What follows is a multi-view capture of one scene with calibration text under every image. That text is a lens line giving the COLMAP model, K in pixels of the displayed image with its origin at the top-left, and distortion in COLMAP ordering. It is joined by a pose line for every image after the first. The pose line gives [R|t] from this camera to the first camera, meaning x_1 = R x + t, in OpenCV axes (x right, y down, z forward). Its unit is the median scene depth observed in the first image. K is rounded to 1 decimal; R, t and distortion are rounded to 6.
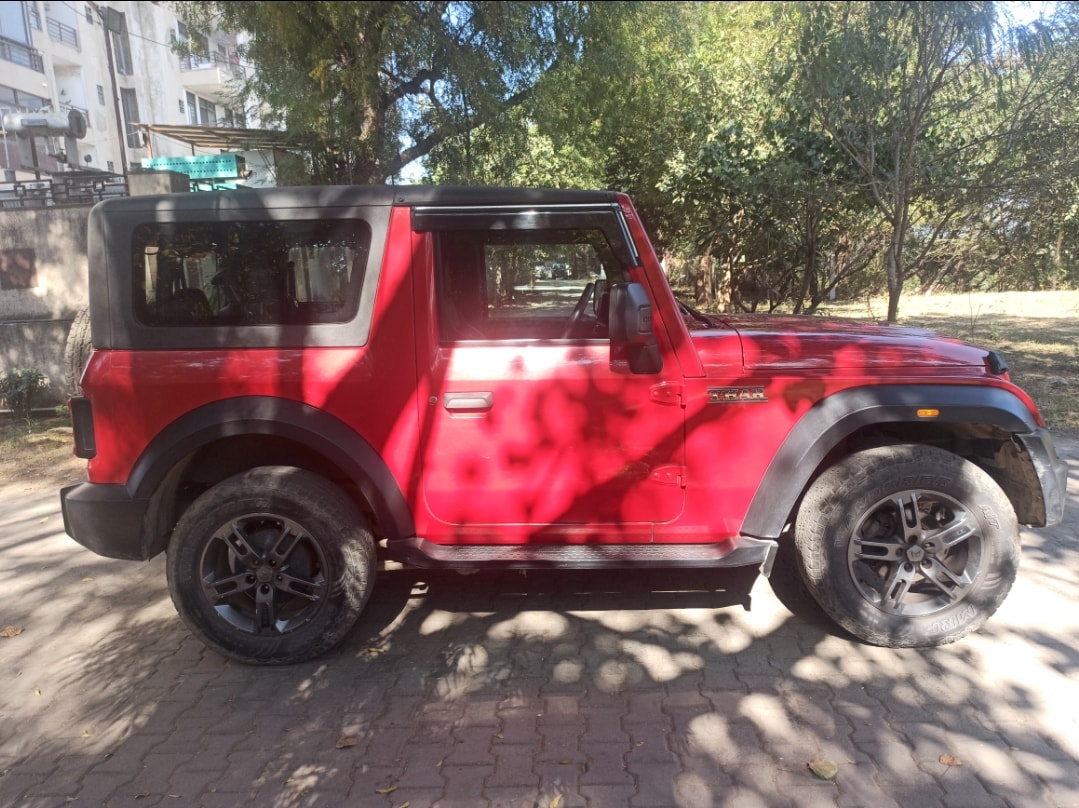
lens RADIAL K [[795.5, 0, 540.6], [0, 795.5, 403.0], [0, 0, 1]] dist [0.053191, -0.039110]
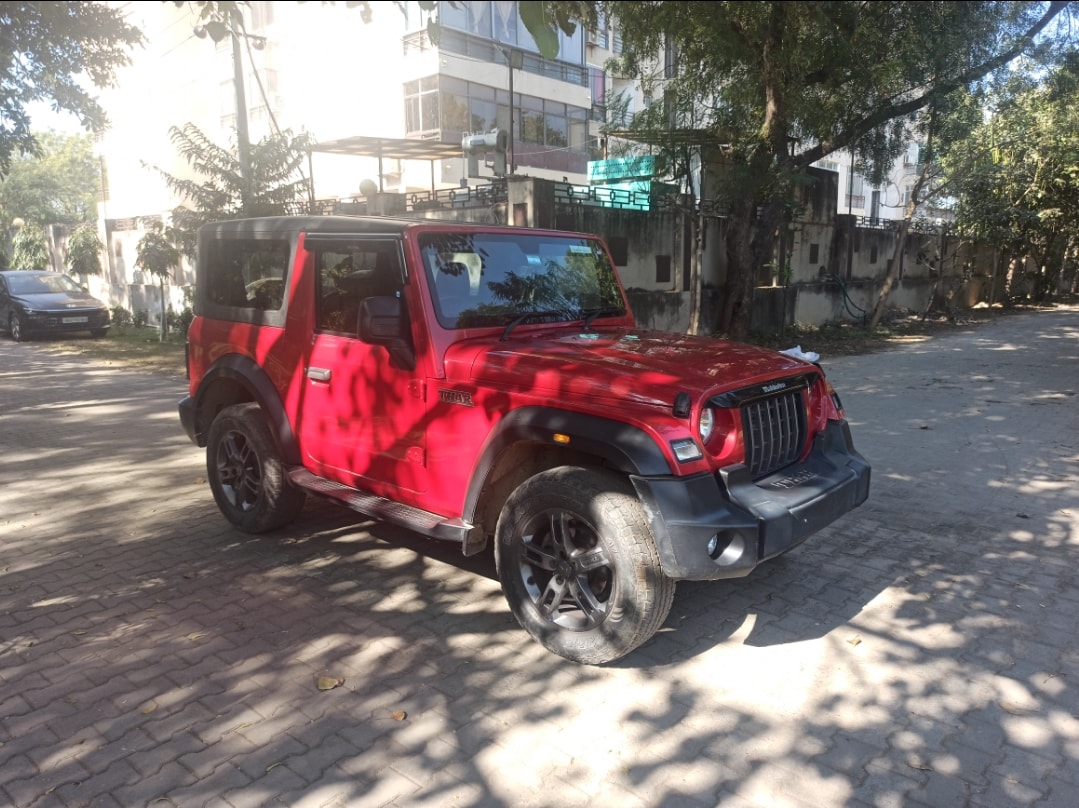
lens RADIAL K [[795.5, 0, 541.2], [0, 795.5, 400.6], [0, 0, 1]] dist [0.053191, -0.039110]
pose [[0.783093, 0.146420, -0.604422, 1.036888], [-0.135051, 0.988734, 0.064546, -0.096793], [0.607063, 0.031082, 0.794045, 0.135479]]
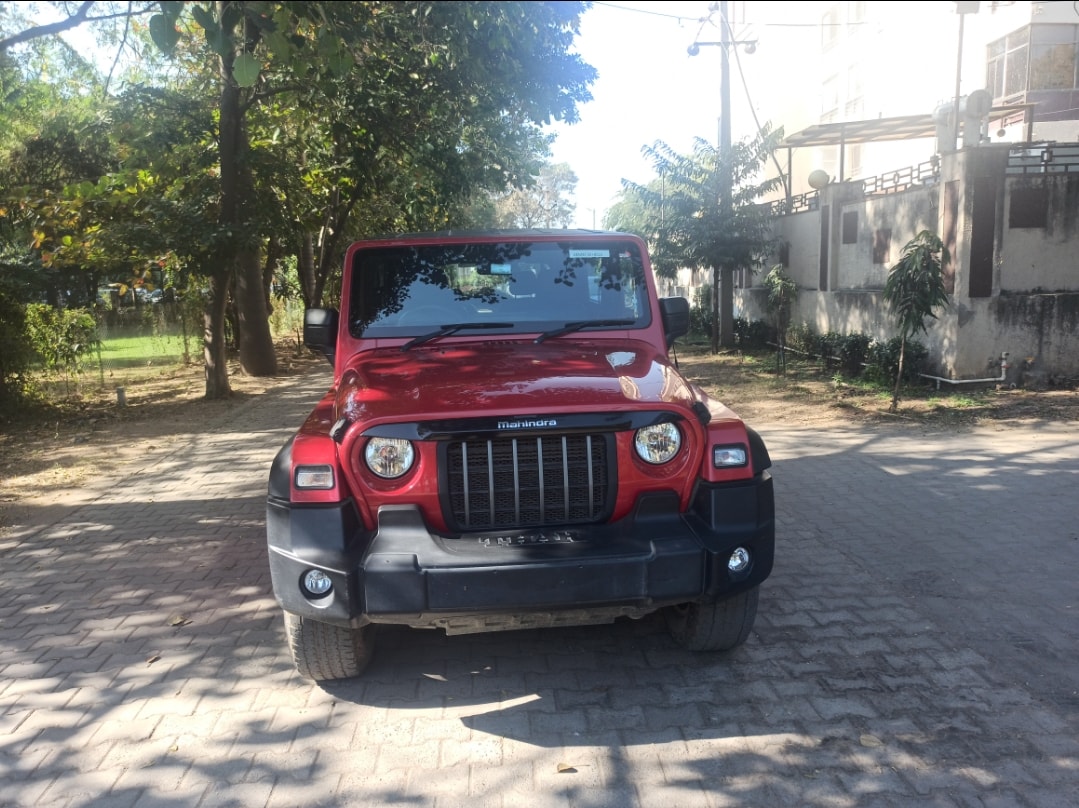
lens RADIAL K [[795.5, 0, 540.2], [0, 795.5, 406.0], [0, 0, 1]] dist [0.053191, -0.039110]
pose [[0.133669, 0.204209, -0.969758, 1.519040], [-0.136974, 0.972955, 0.186002, -0.287390], [0.981514, 0.107969, 0.158026, 1.097060]]
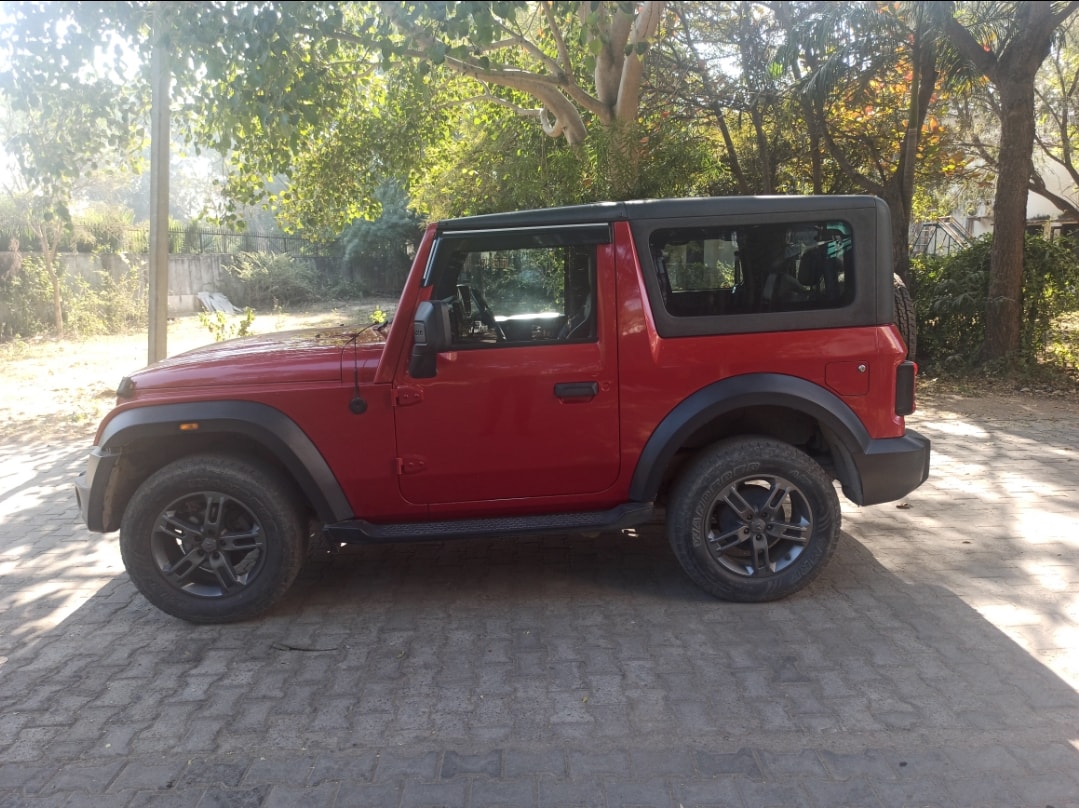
lens RADIAL K [[795.5, 0, 541.6], [0, 795.5, 397.9], [0, 0, 1]] dist [0.053191, -0.039110]
pose [[-0.995037, 0.082268, -0.055980, 0.047922], [0.059249, 0.941797, 0.330919, -0.475690], [0.079946, 0.325960, -0.941997, 2.648052]]
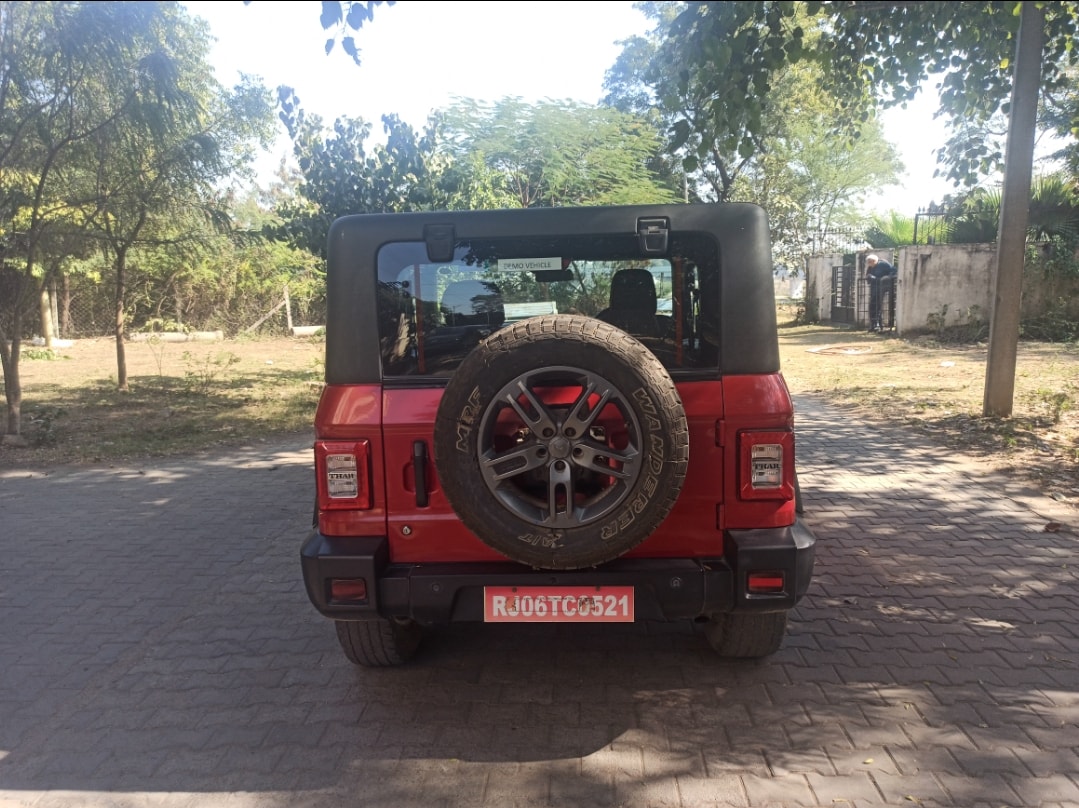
lens RADIAL K [[795.5, 0, 536.3], [0, 795.5, 412.5], [0, 0, 1]] dist [0.053191, -0.039110]
pose [[0.005105, -0.123286, 0.992358, -1.453732], [0.189082, 0.974588, 0.120106, -0.182008], [-0.981948, 0.187024, 0.028286, 1.260558]]
